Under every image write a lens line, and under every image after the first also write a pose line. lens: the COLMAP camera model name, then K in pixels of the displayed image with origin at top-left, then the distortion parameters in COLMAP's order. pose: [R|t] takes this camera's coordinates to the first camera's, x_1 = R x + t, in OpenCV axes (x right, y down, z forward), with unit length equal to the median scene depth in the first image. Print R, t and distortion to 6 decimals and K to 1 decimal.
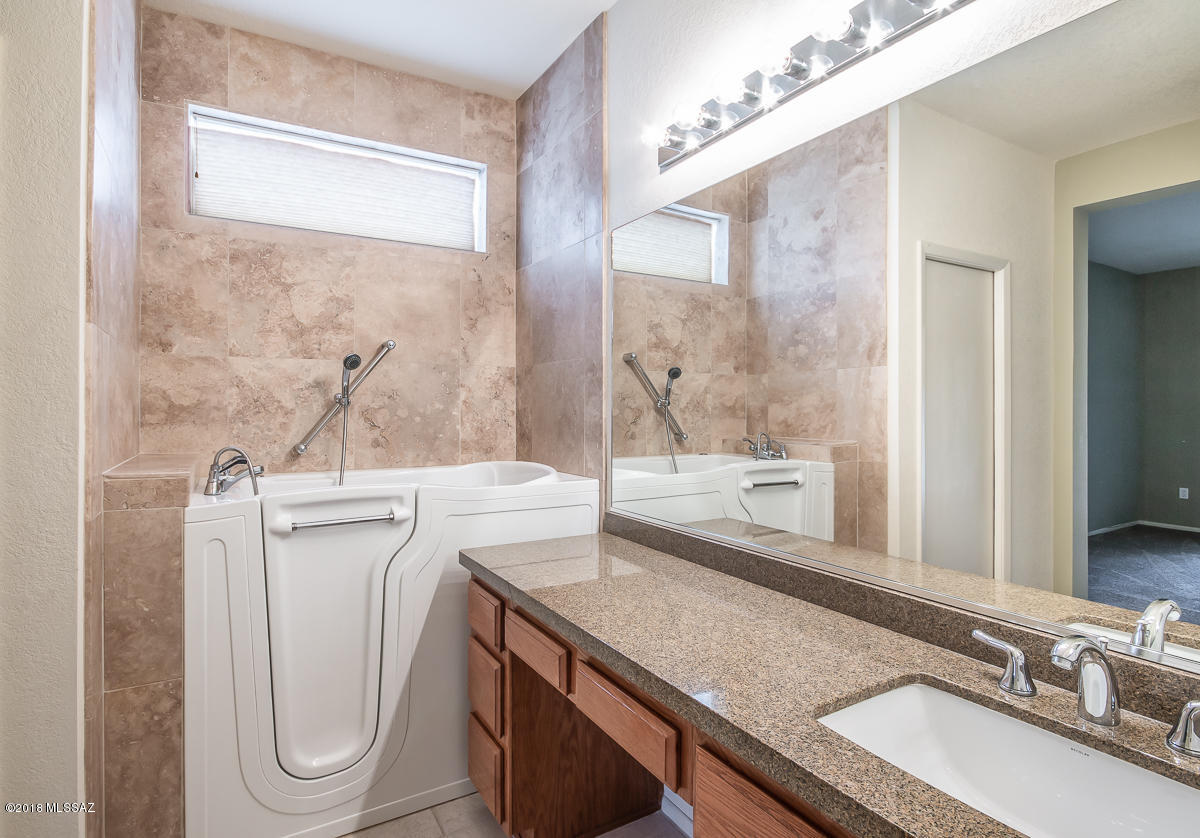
lens RADIAL K [[614.7, 0, 590.1], [0, 614.7, 411.5], [0, 0, 1]] dist [0.006190, 0.001194]
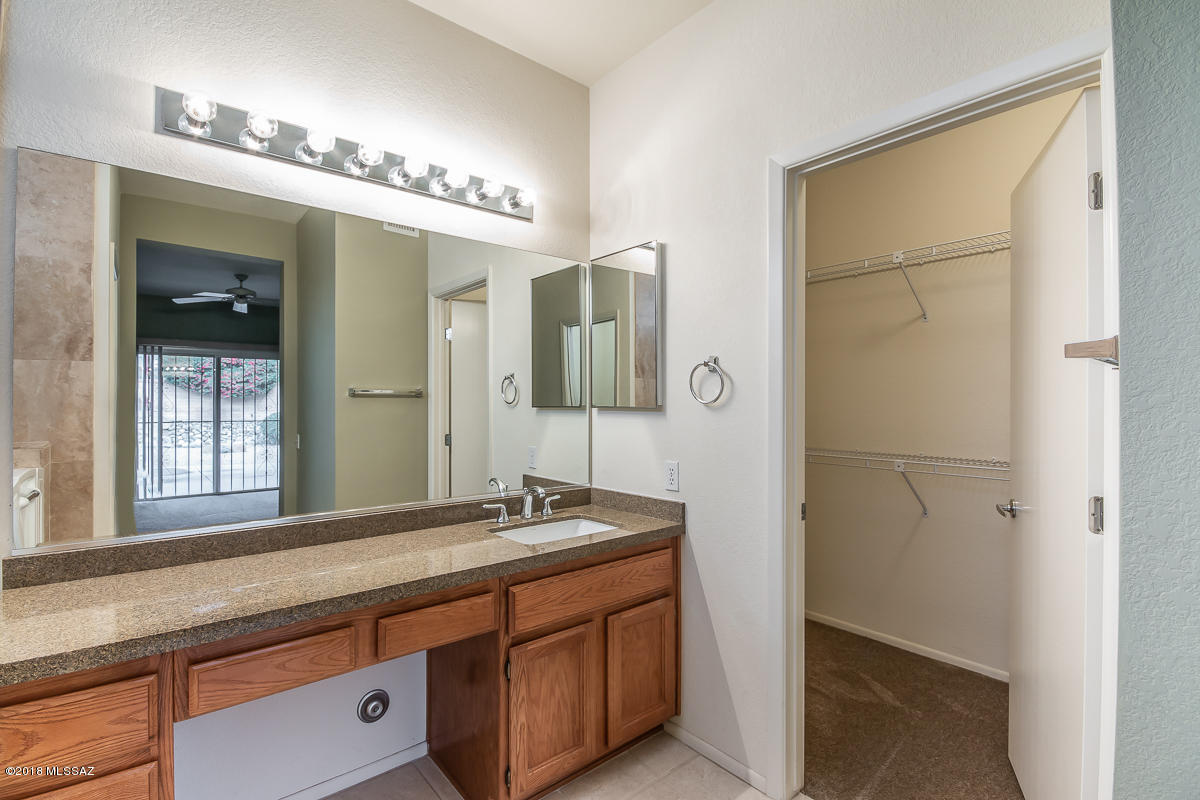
lens RADIAL K [[560.2, 0, 588.5], [0, 560.2, 401.5], [0, 0, 1]] dist [-0.003036, -0.000040]
pose [[-0.151721, 0.008037, 0.988391, -0.504561], [0.011210, 0.999917, -0.006410, 0.004127], [-0.988360, 0.010107, -0.151798, 0.350564]]
